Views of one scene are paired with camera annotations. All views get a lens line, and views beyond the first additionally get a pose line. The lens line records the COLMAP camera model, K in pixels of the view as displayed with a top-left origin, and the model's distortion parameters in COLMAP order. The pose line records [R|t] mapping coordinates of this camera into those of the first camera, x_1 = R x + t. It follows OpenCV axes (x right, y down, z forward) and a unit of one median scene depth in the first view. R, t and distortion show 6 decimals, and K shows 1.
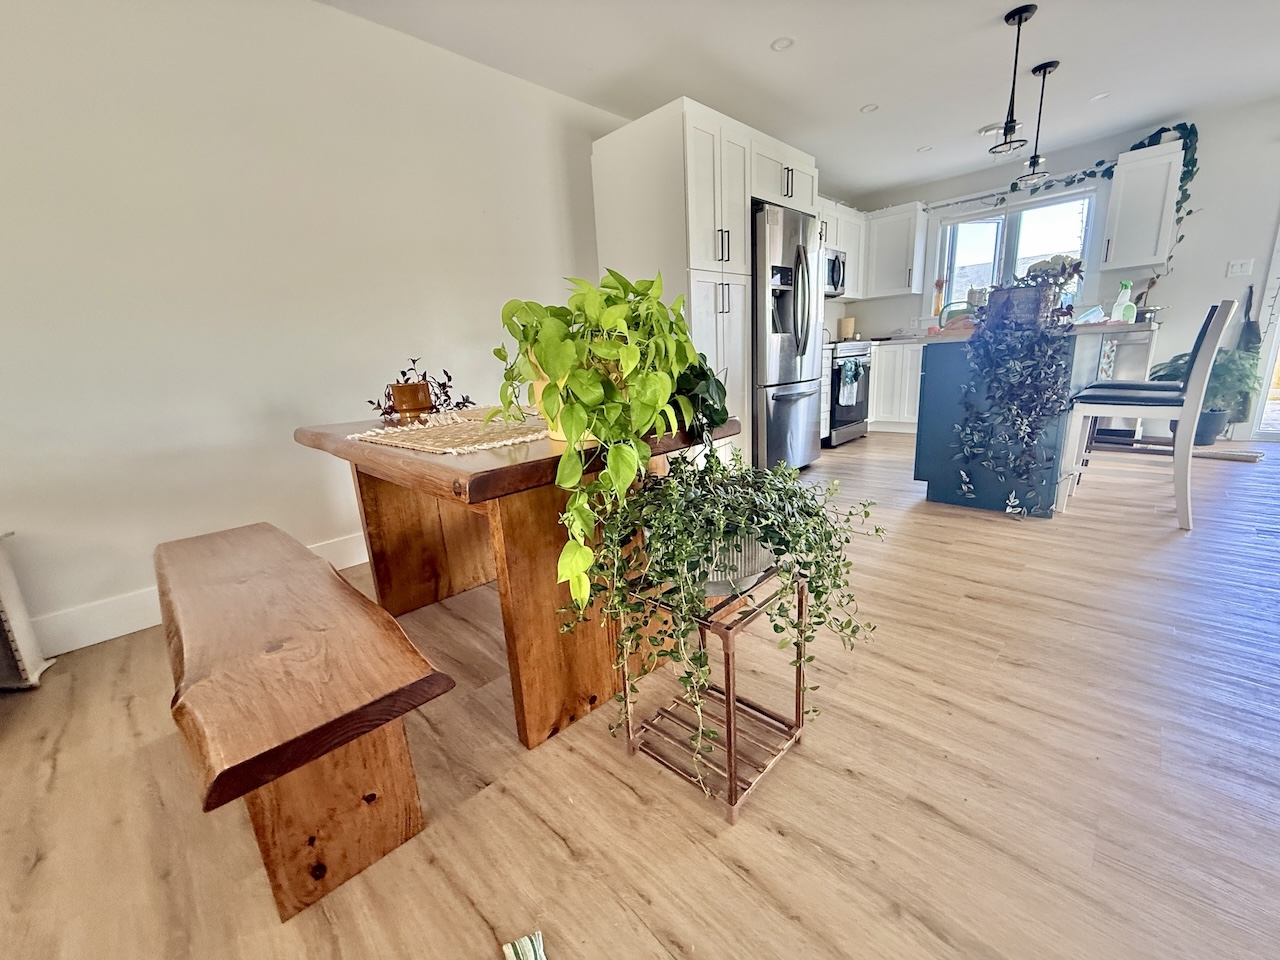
lens RADIAL K [[516.0, 0, 640.3], [0, 516.0, 482.6], [0, 0, 1]] dist [0.000833, 0.000227]
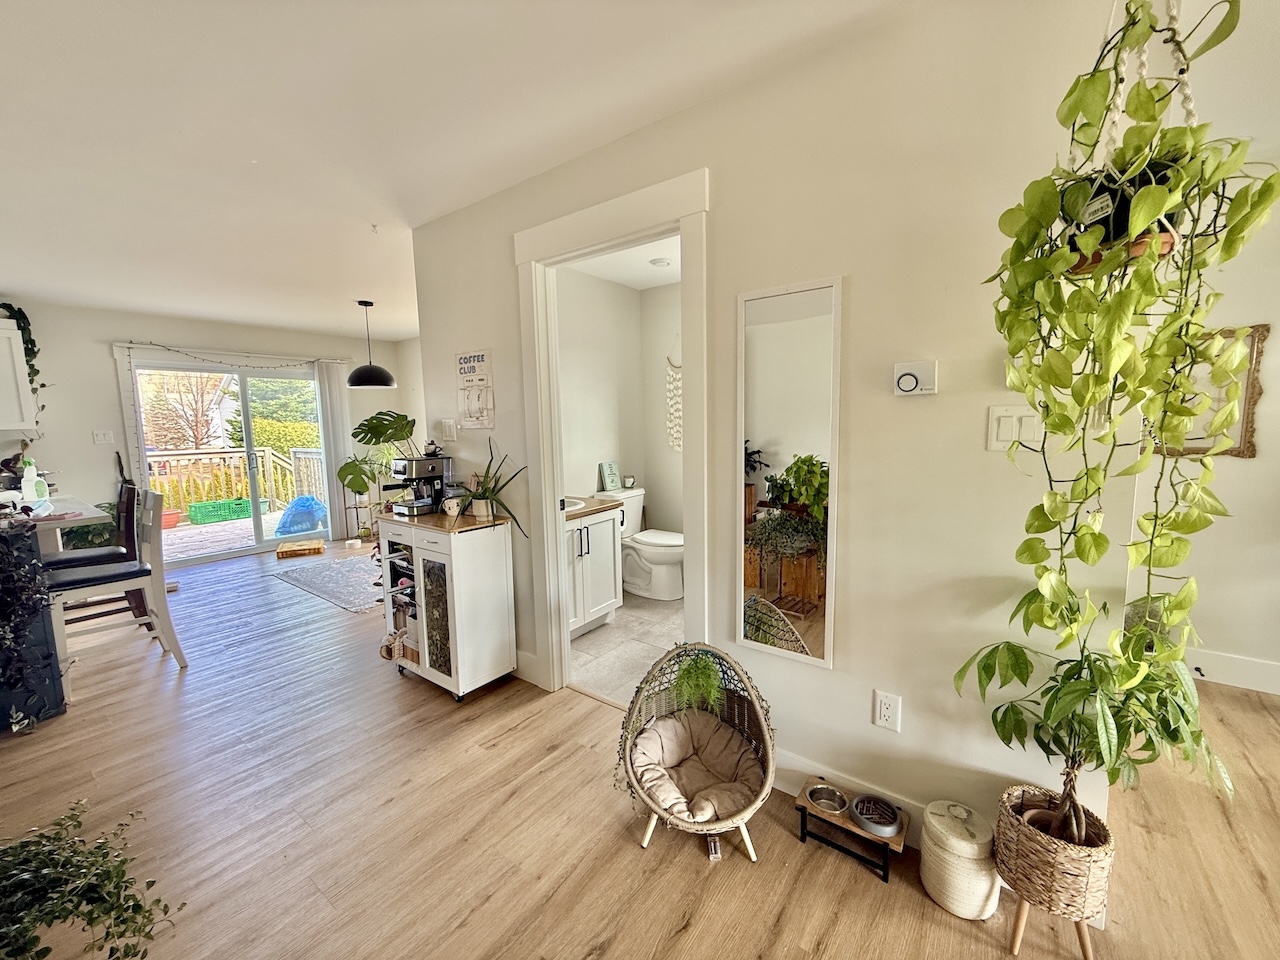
lens RADIAL K [[516.0, 0, 641.9], [0, 516.0, 480.4], [0, 0, 1]] dist [0.000833, 0.000227]
pose [[-0.135550, -0.054969, 0.989244, -0.192003], [0.259929, 0.961513, 0.089045, -0.106974], [-0.956066, 0.269204, -0.116045, -0.017654]]
